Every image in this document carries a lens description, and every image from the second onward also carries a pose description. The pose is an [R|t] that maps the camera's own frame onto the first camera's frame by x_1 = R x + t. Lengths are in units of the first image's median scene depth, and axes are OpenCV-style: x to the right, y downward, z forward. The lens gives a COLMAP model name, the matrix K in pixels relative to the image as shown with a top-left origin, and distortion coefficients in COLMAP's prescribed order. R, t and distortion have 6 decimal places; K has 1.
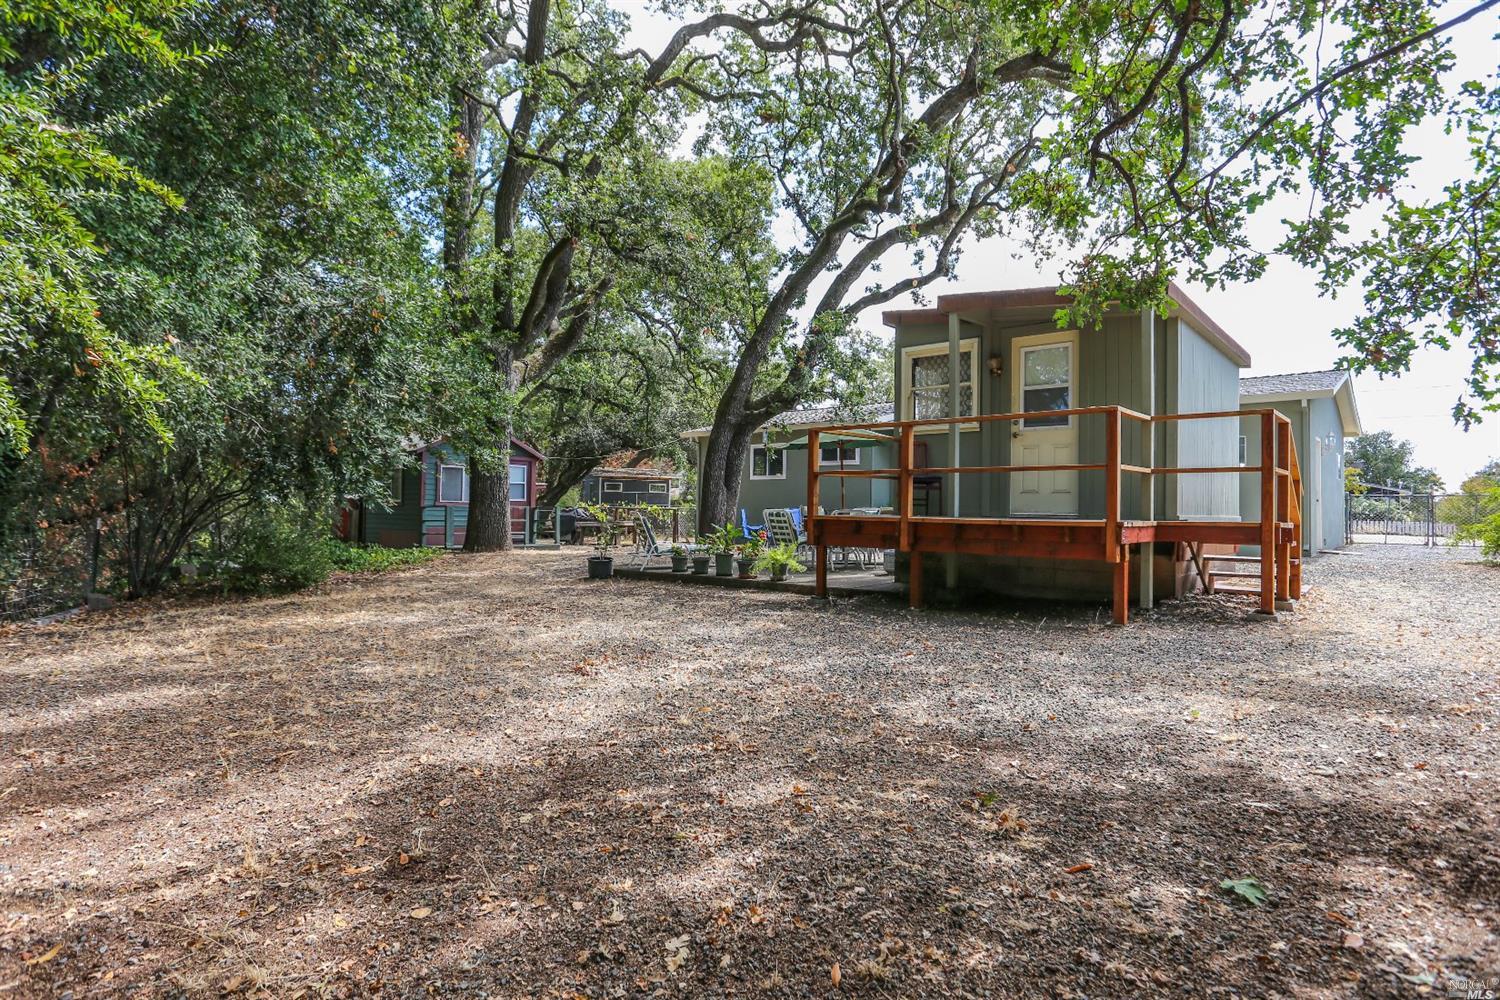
lens RADIAL K [[756.7, 0, 753.5], [0, 756.7, 490.3], [0, 0, 1]] dist [-0.075030, 0.035519]
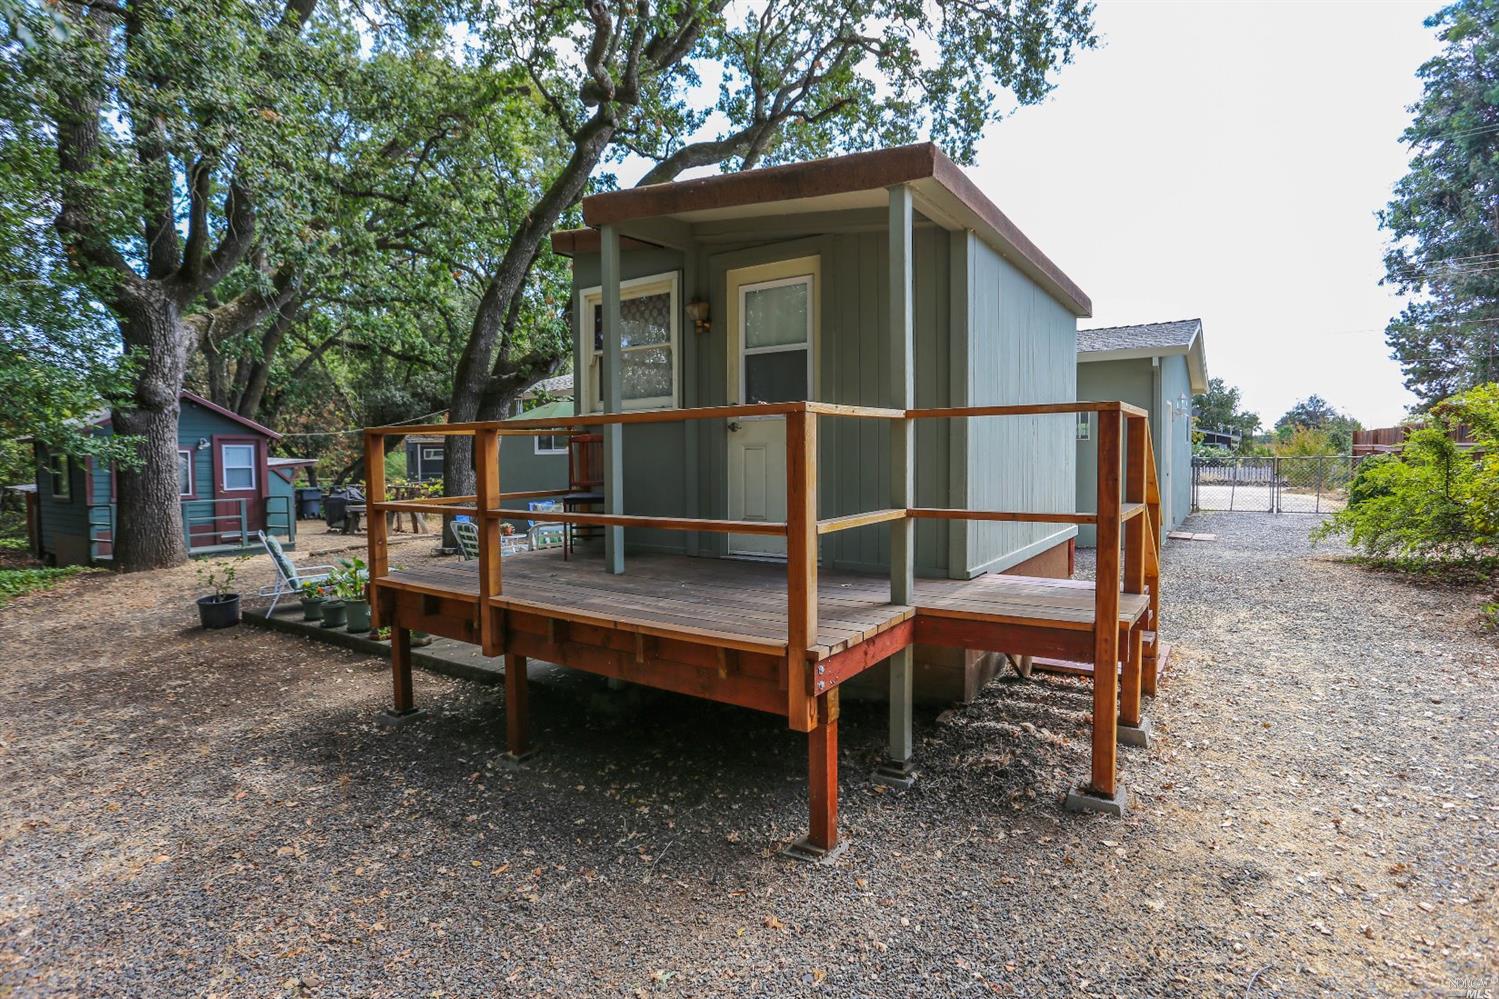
lens RADIAL K [[732.6, 0, 755.0], [0, 732.6, 487.0], [0, 0, 1]] dist [-0.067615, 0.025671]
pose [[0.988797, -0.033984, 0.145345, 0.251146], [0.024093, 0.997306, 0.069280, -0.059822], [-0.147308, -0.065002, 0.986952, 0.354115]]
